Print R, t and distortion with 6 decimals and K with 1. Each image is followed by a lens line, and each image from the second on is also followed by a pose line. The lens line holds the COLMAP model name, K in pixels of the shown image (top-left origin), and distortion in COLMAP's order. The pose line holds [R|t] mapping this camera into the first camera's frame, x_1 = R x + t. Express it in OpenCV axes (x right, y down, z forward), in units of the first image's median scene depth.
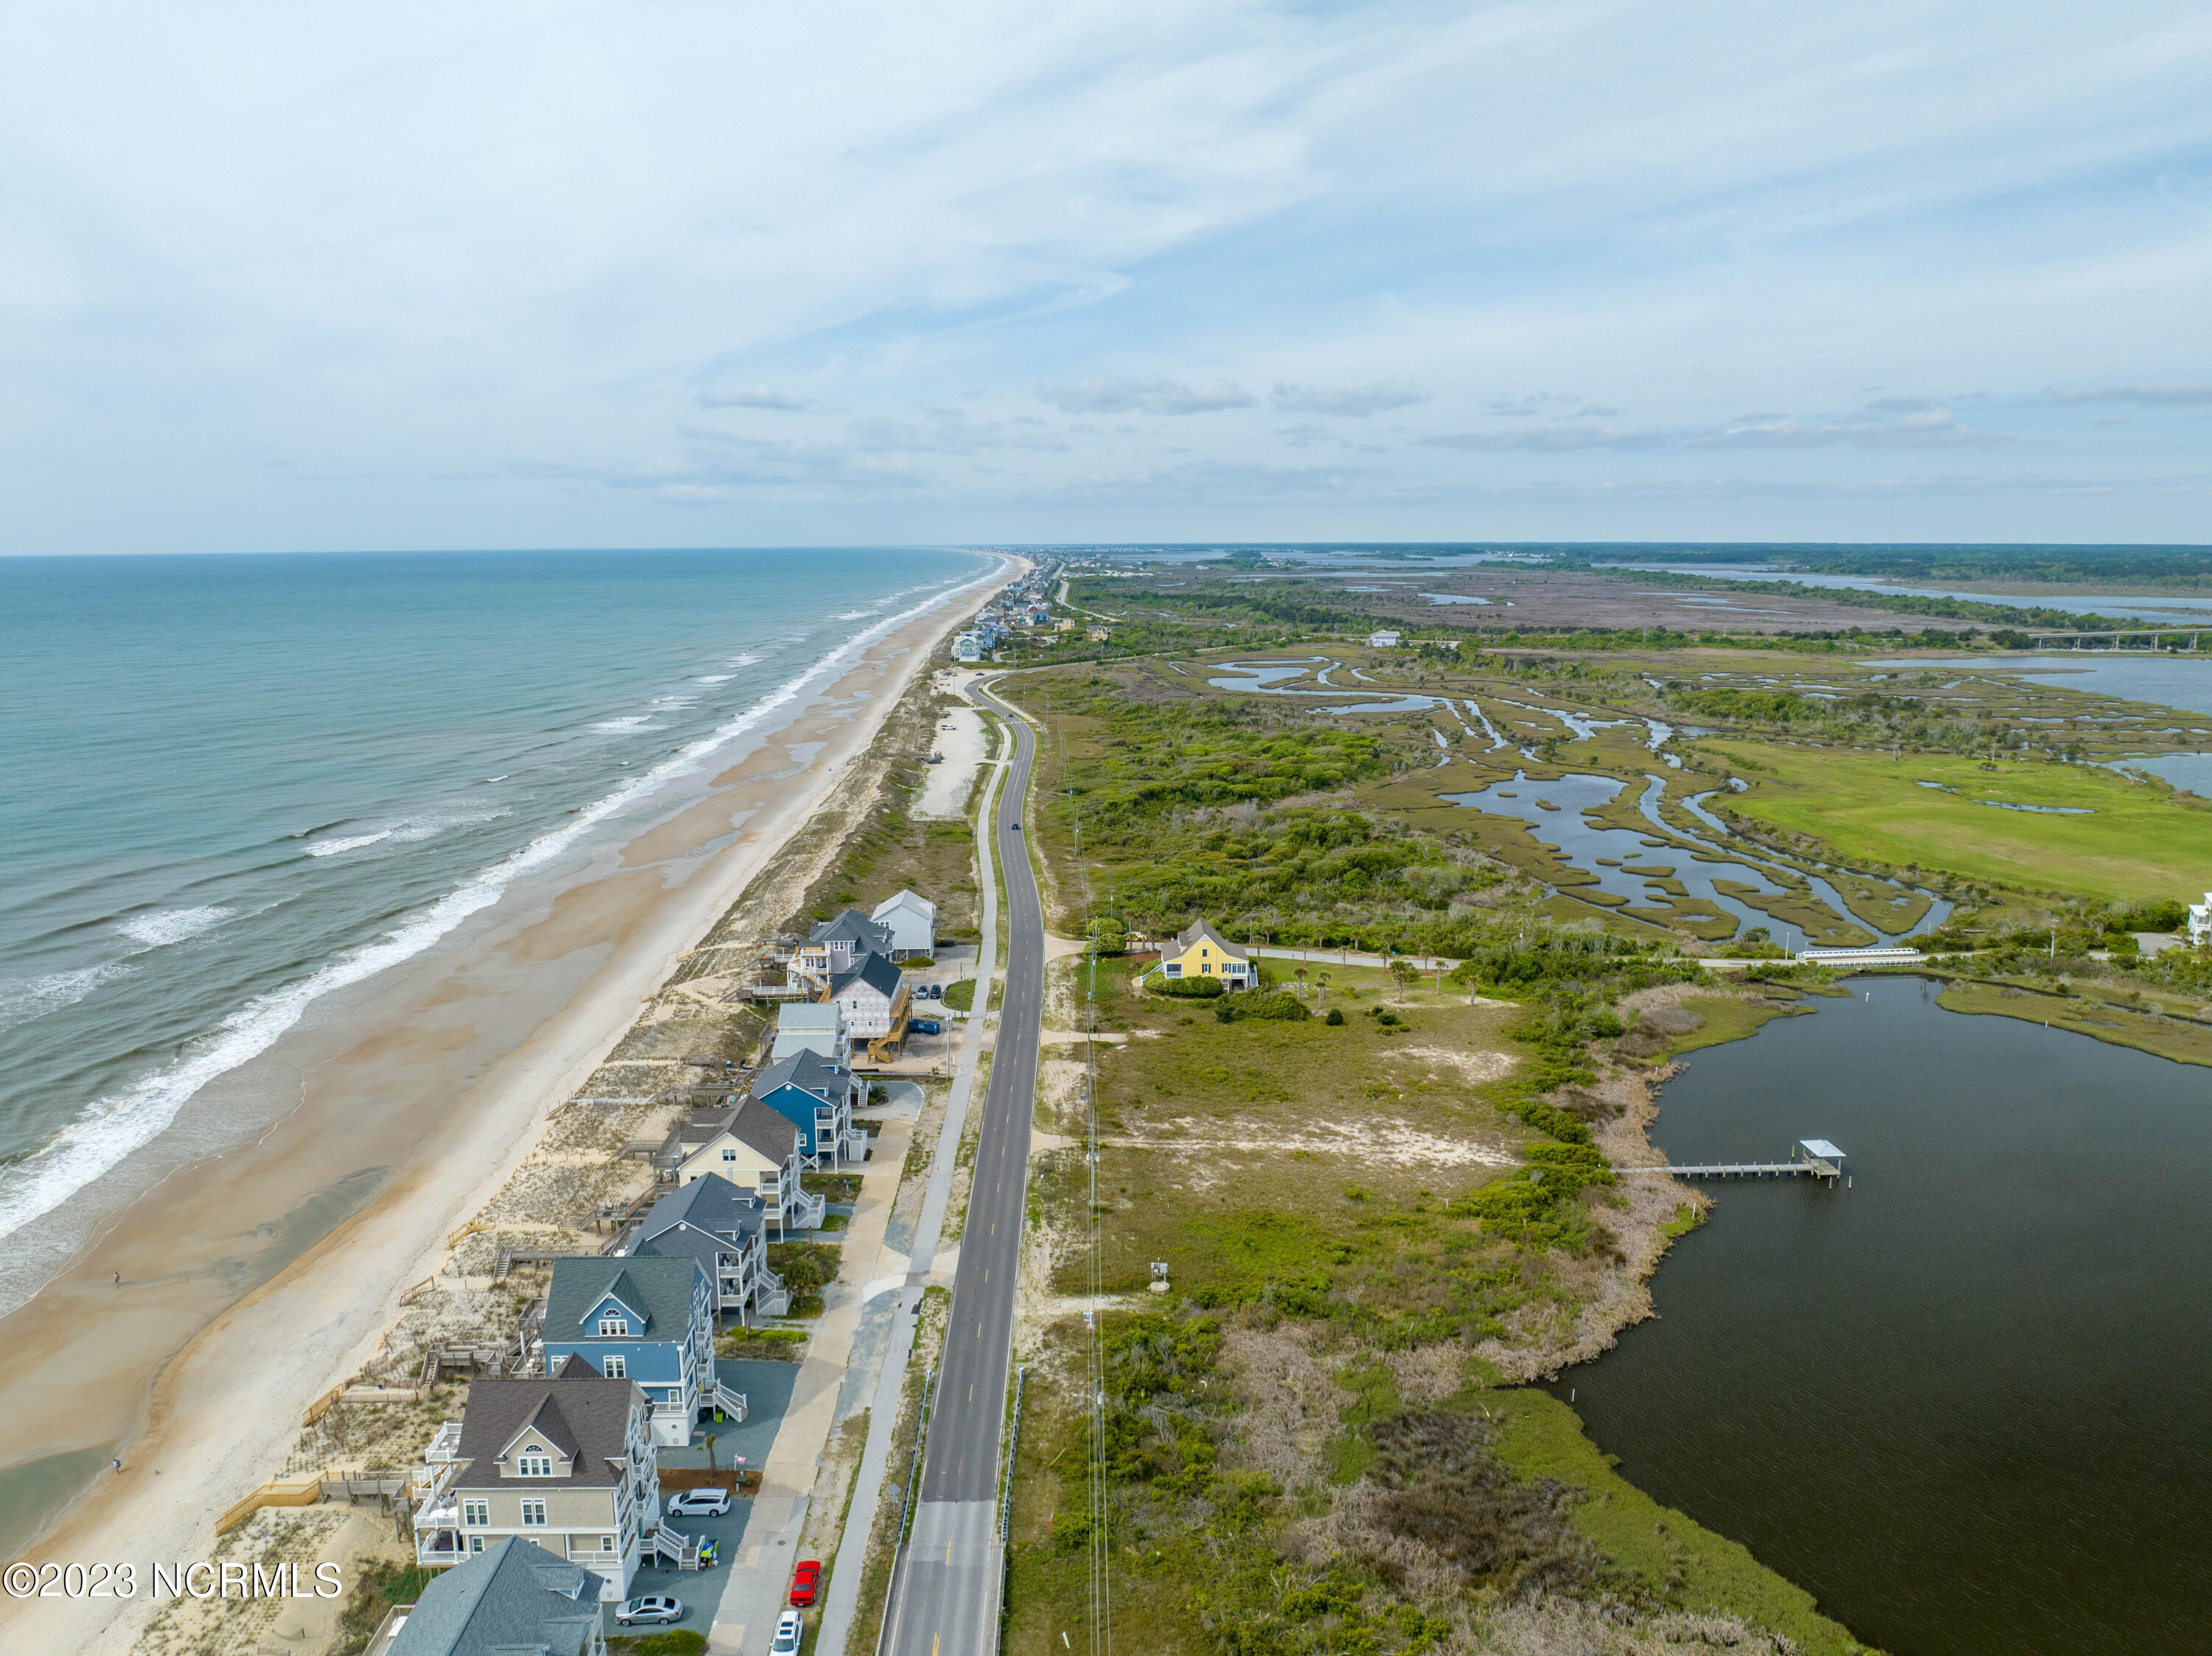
lens RADIAL K [[1562.1, 0, 1106.7], [0, 1562.1, 801.8], [0, 0, 1]] dist [-0.032921, -0.003435]
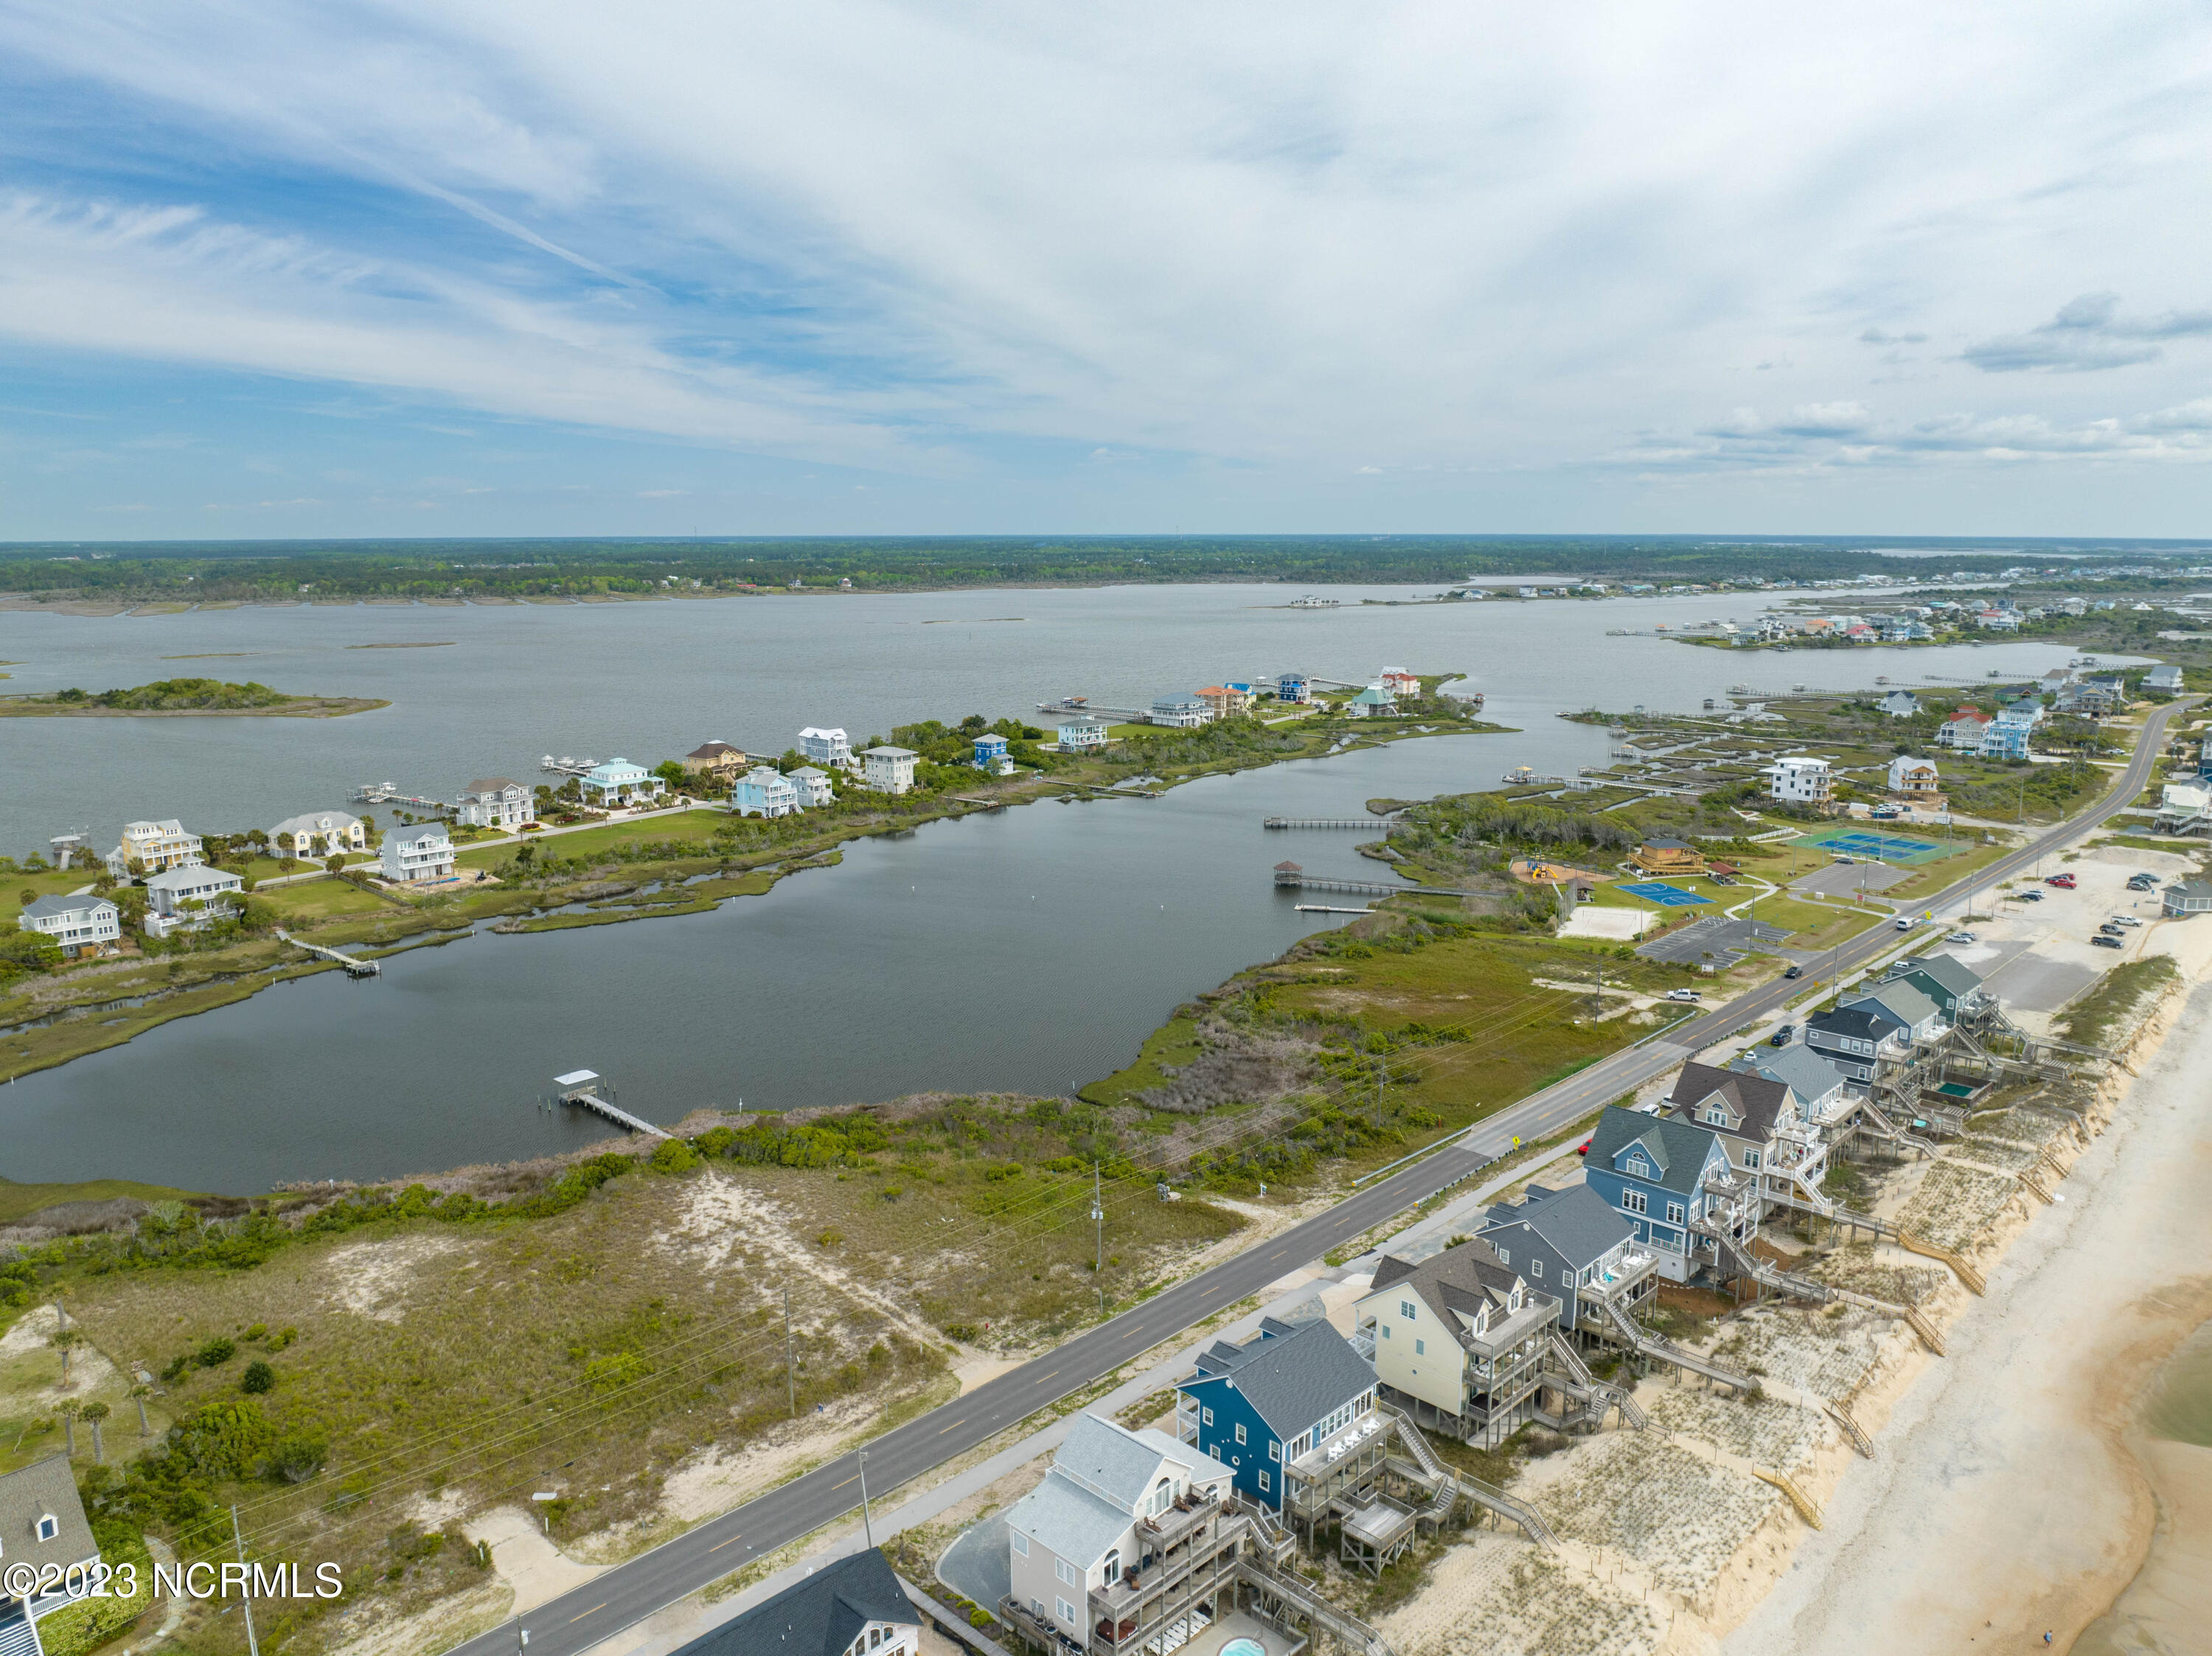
lens RADIAL K [[1564.3, 0, 1113.7], [0, 1564.3, 824.1], [0, 0, 1]] dist [-0.033709, -0.002309]
pose [[-0.707227, -0.125399, 0.695777, -0.581190], [0.122342, 0.947590, 0.295138, -0.238431], [-0.696321, 0.293852, -0.654819, 1.428368]]
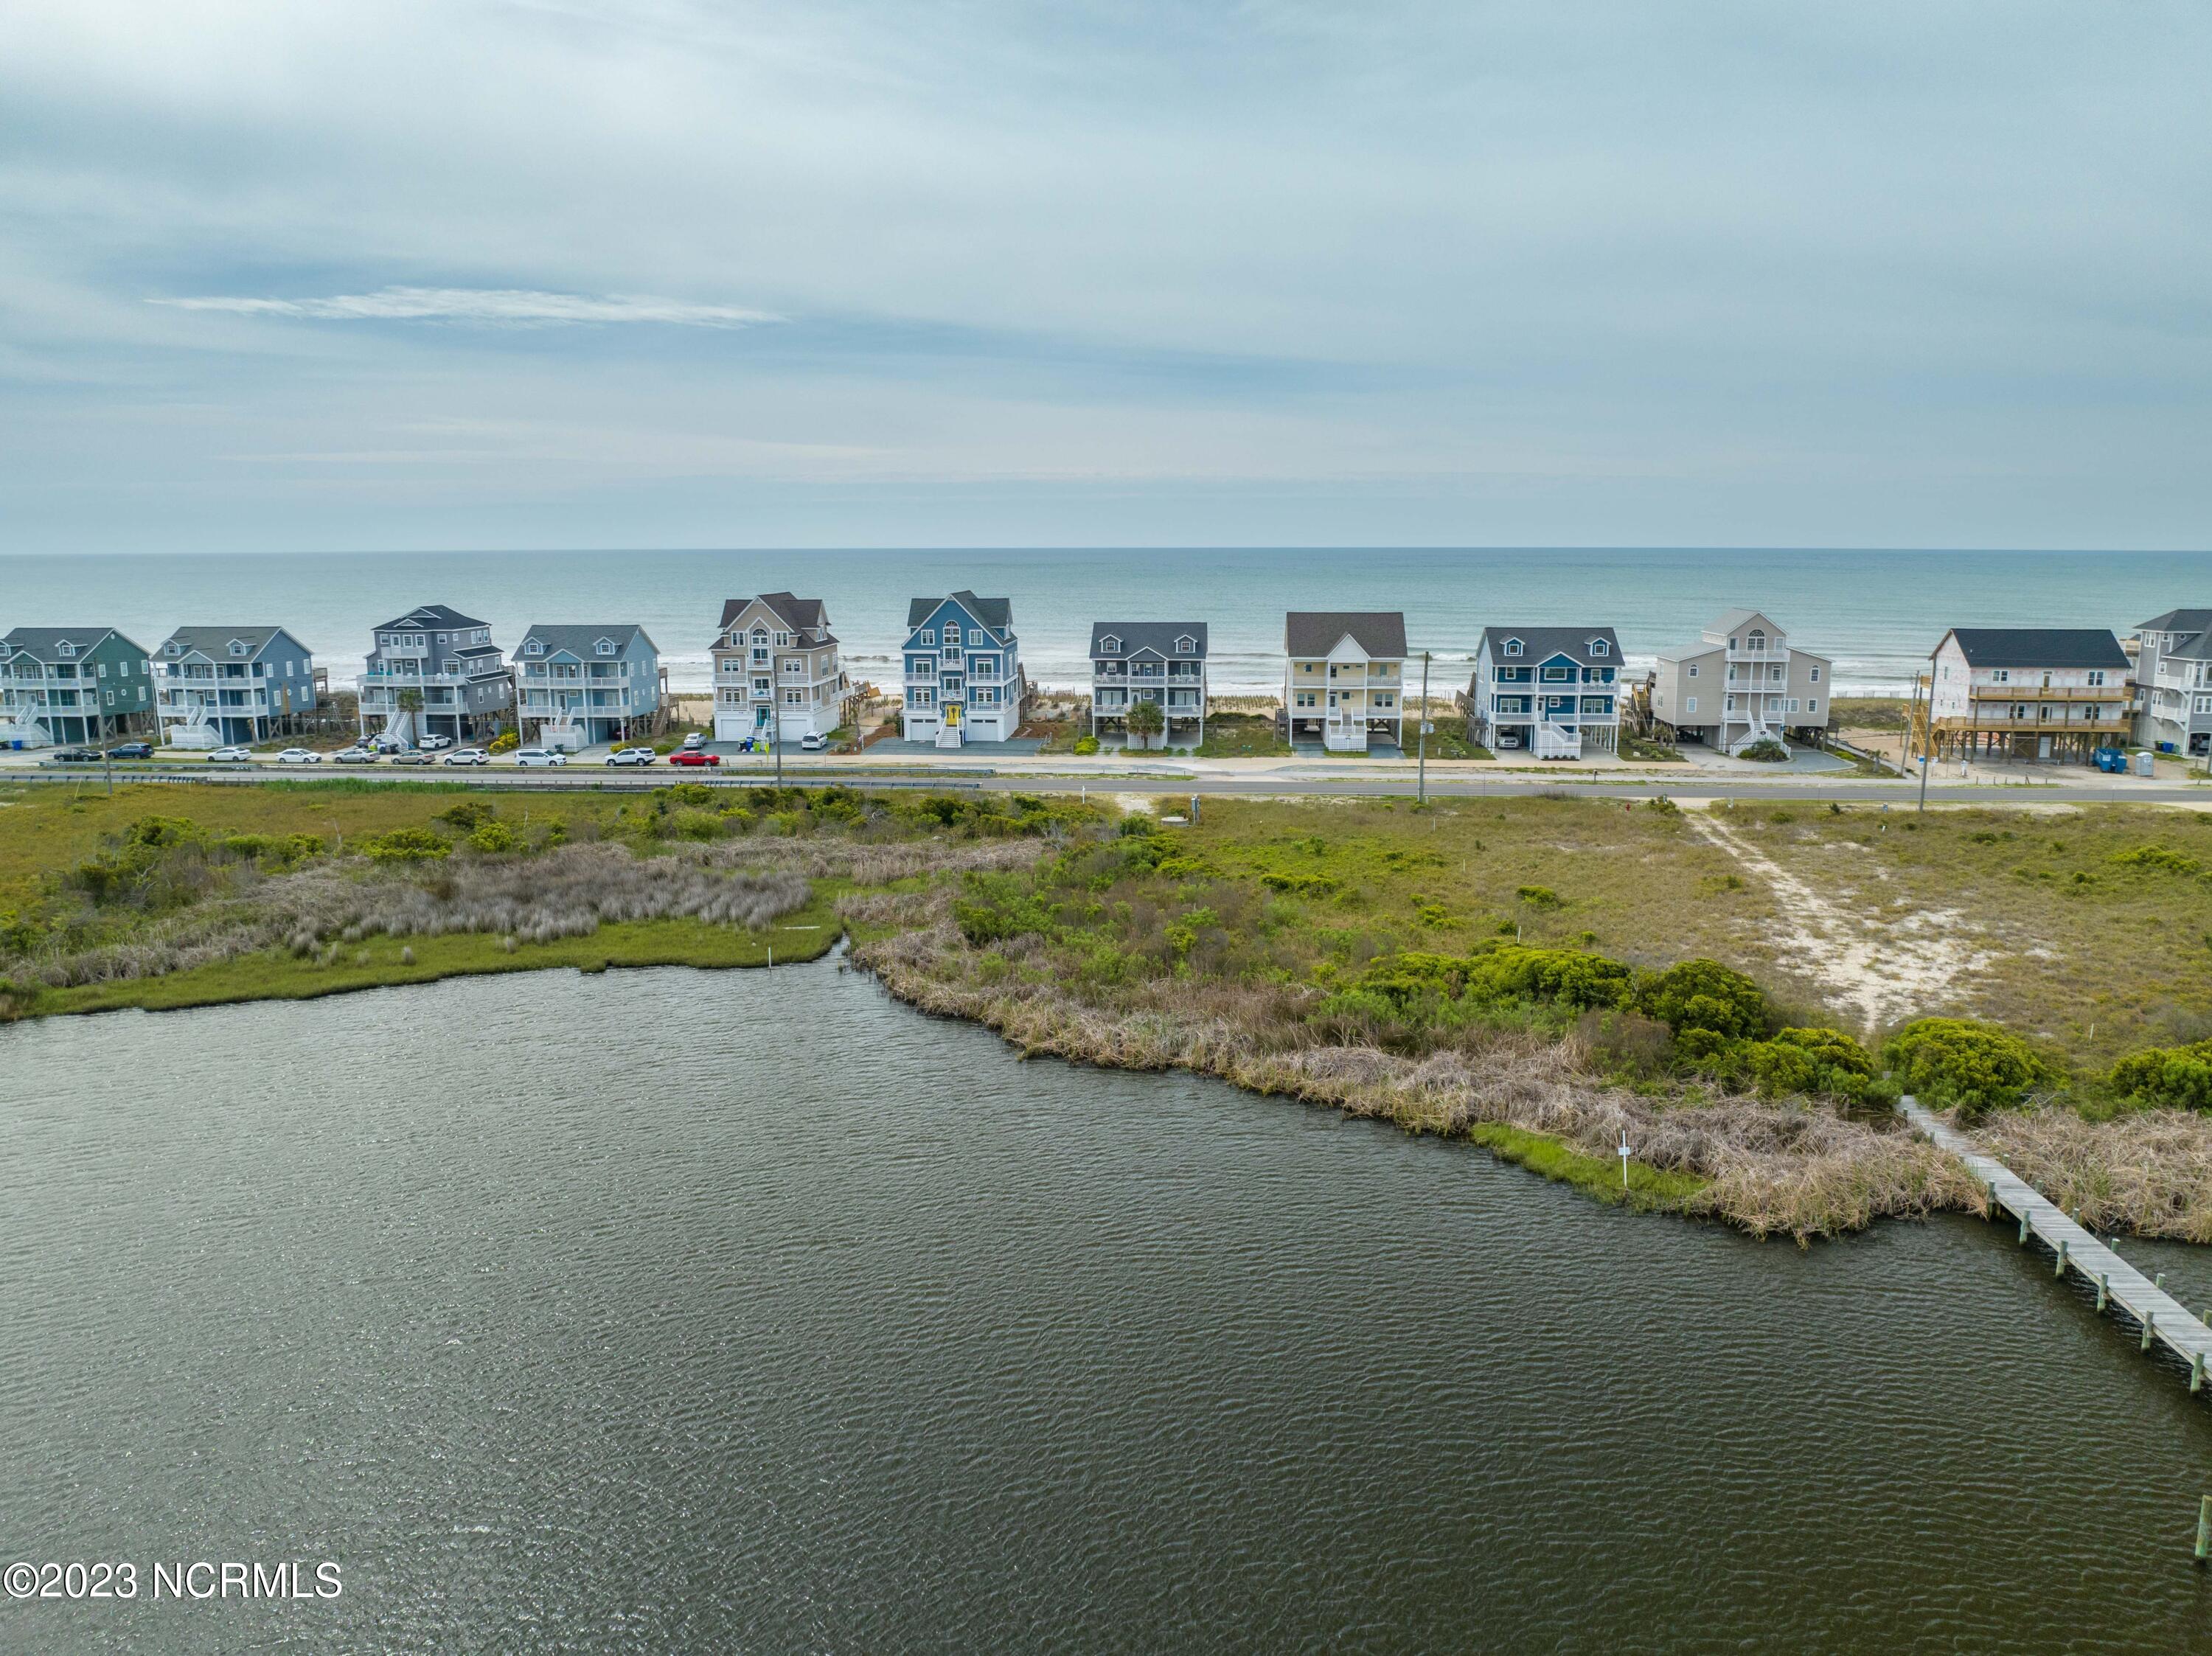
lens RADIAL K [[1558.3, 0, 1117.2], [0, 1558.3, 847.3], [0, 0, 1]] dist [-0.035402, 0.002523]
pose [[-0.087362, 0.194785, -0.976948, 0.631817], [-0.163710, 0.964556, 0.206954, 0.150231], [0.982633, 0.178016, -0.052377, 0.856980]]
